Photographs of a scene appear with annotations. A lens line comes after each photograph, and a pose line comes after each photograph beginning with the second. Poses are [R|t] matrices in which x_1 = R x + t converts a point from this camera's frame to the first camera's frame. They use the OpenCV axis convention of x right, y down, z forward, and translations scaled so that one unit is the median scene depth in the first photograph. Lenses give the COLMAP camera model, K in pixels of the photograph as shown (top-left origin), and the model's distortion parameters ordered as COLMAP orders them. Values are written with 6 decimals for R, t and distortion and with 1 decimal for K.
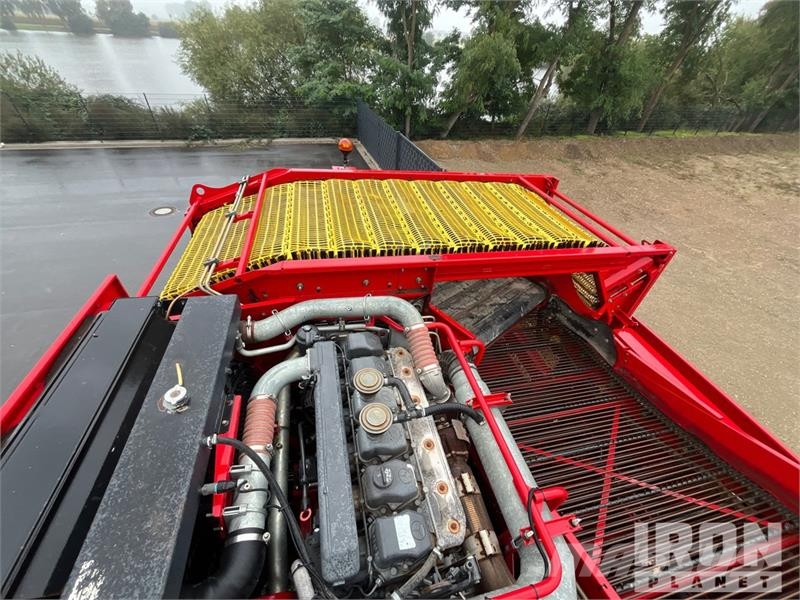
lens RADIAL K [[322.5, 0, 402.2], [0, 322.5, 299.8], [0, 0, 1]] dist [-0.001874, -0.000633]
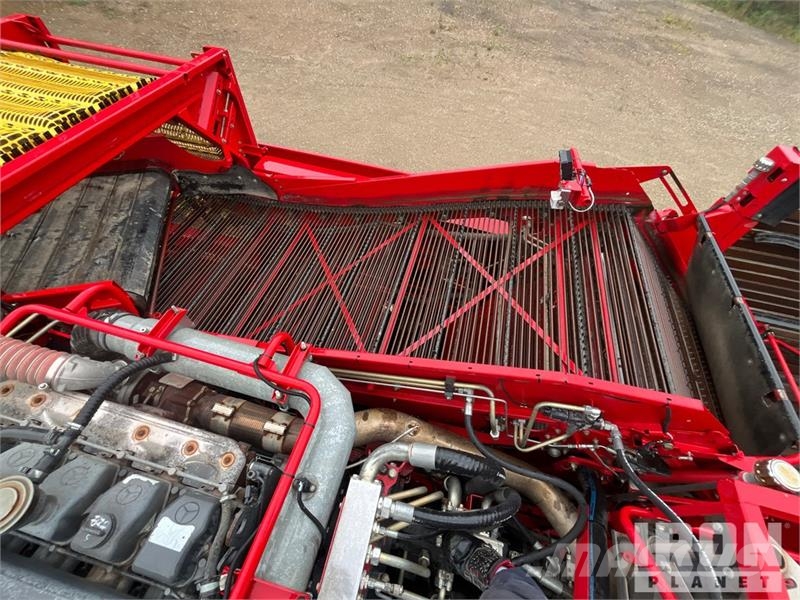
lens RADIAL K [[322.5, 0, 402.2], [0, 322.5, 299.8], [0, 0, 1]] dist [-0.001874, -0.000633]
pose [[0.470254, -0.752098, 0.461747, 0.136883], [0.540333, 0.659042, 0.523167, 0.095533], [-0.697783, 0.003476, 0.716300, 0.017485]]
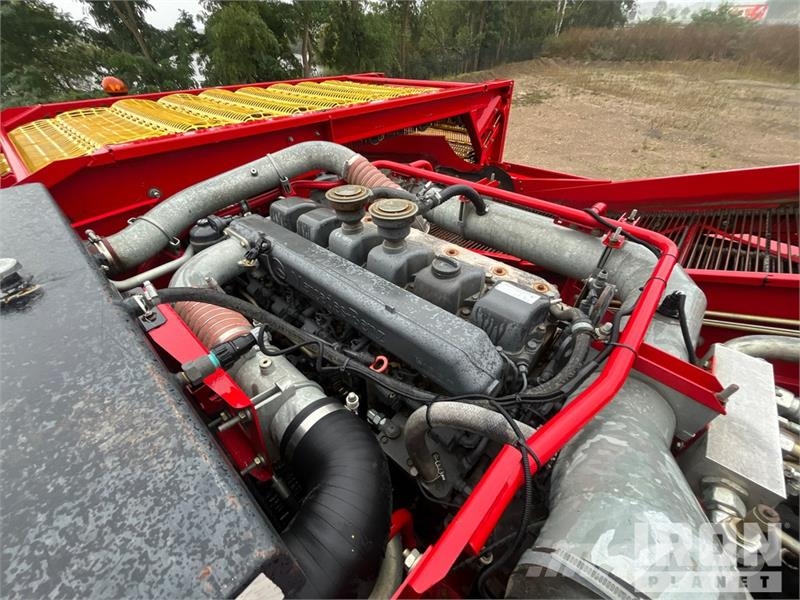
lens RADIAL K [[322.5, 0, 402.2], [0, 322.5, 299.8], [0, 0, 1]] dist [-0.001874, -0.000633]
pose [[0.816935, -0.437778, 0.375456, -0.184605], [0.430072, 0.896171, 0.109155, 0.219309], [-0.384259, 0.072301, 0.920390, 0.180762]]
